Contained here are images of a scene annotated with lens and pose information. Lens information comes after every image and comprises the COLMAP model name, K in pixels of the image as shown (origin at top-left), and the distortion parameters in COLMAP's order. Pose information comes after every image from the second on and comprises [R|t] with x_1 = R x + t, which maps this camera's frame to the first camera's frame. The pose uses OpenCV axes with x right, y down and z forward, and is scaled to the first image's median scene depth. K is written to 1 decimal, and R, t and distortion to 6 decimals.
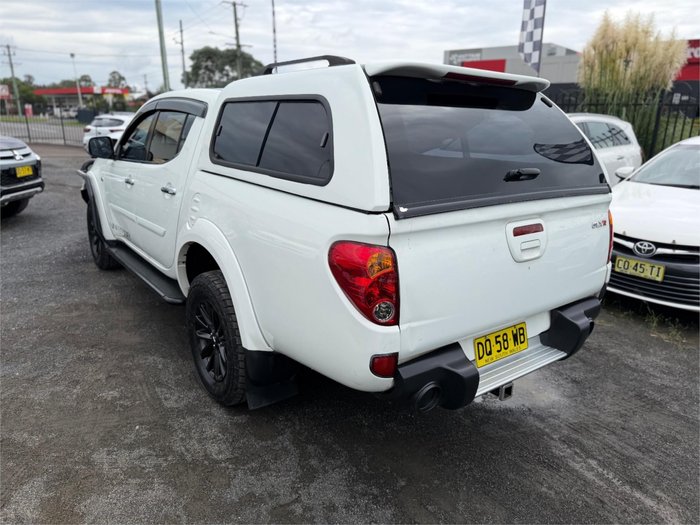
lens RADIAL K [[498.8, 0, 351.2], [0, 498.8, 264.5], [0, 0, 1]] dist [0.003572, -0.006574]
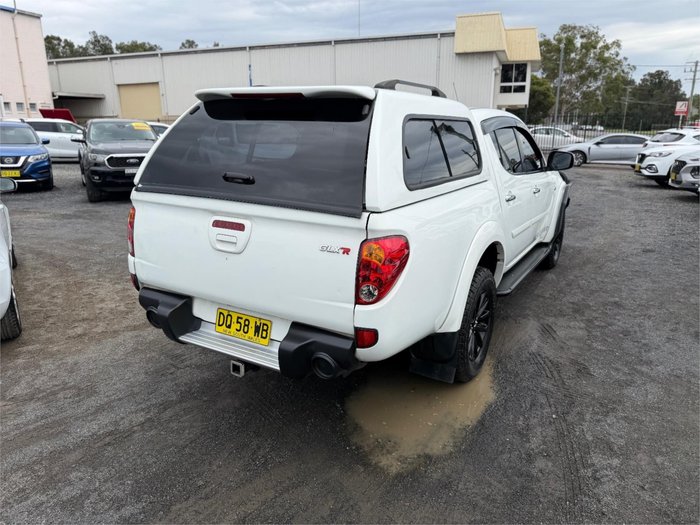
lens RADIAL K [[499.3, 0, 345.5], [0, 499.3, 259.4], [0, 0, 1]] dist [0.011359, -0.015950]
pose [[0.376107, 0.221622, -0.899682, 1.192701], [-0.256428, 0.957946, 0.128776, -0.167950], [0.890387, 0.182270, 0.417120, 0.609864]]
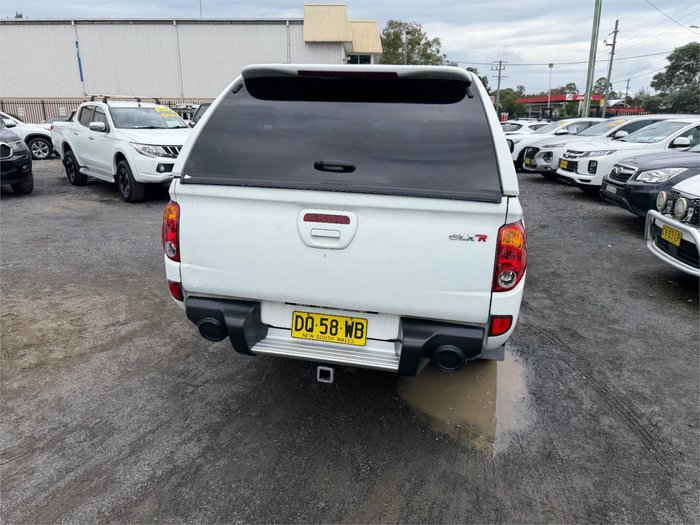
lens RADIAL K [[498.0, 0, 344.8], [0, 498.0, 261.9], [0, 0, 1]] dist [0.020669, -0.027538]
pose [[0.642351, 0.207171, -0.737879, 0.917762], [-0.220225, 0.972063, 0.081208, -0.058608], [0.734089, 0.110336, 0.670030, 0.269385]]
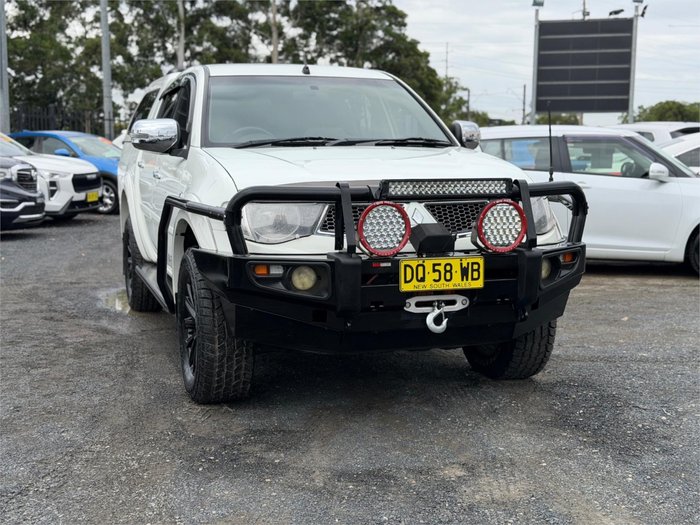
lens RADIAL K [[976.9, 0, 351.1], [0, 976.9, 272.5], [0, 0, 1]] dist [0.204673, -0.440603]
pose [[-0.945426, -0.062206, 0.319845, -1.306052], [0.071585, 0.917972, 0.390133, -0.989052], [-0.317878, 0.391738, -0.863421, 3.764210]]
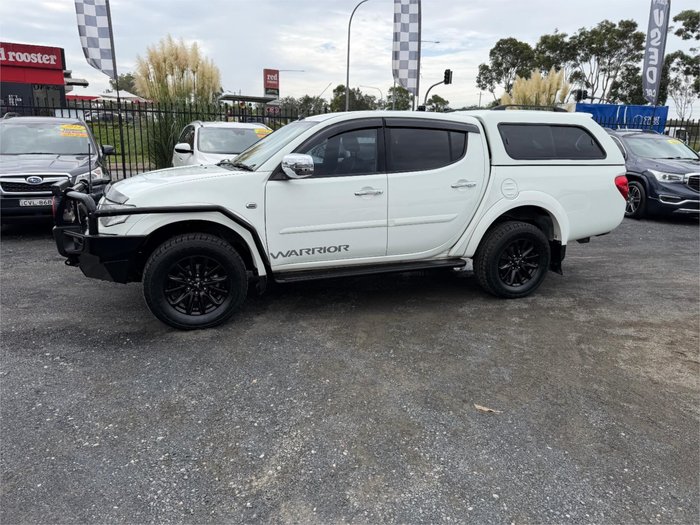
lens RADIAL K [[495.7, 0, 344.5], [0, 495.7, 259.5], [0, 0, 1]] dist [0.025035, -0.031674]
pose [[0.288633, -0.247406, 0.924922, -2.192672], [0.253673, 0.951274, 0.175293, -0.334843], [-0.923223, 0.184032, 0.337330, 1.054318]]
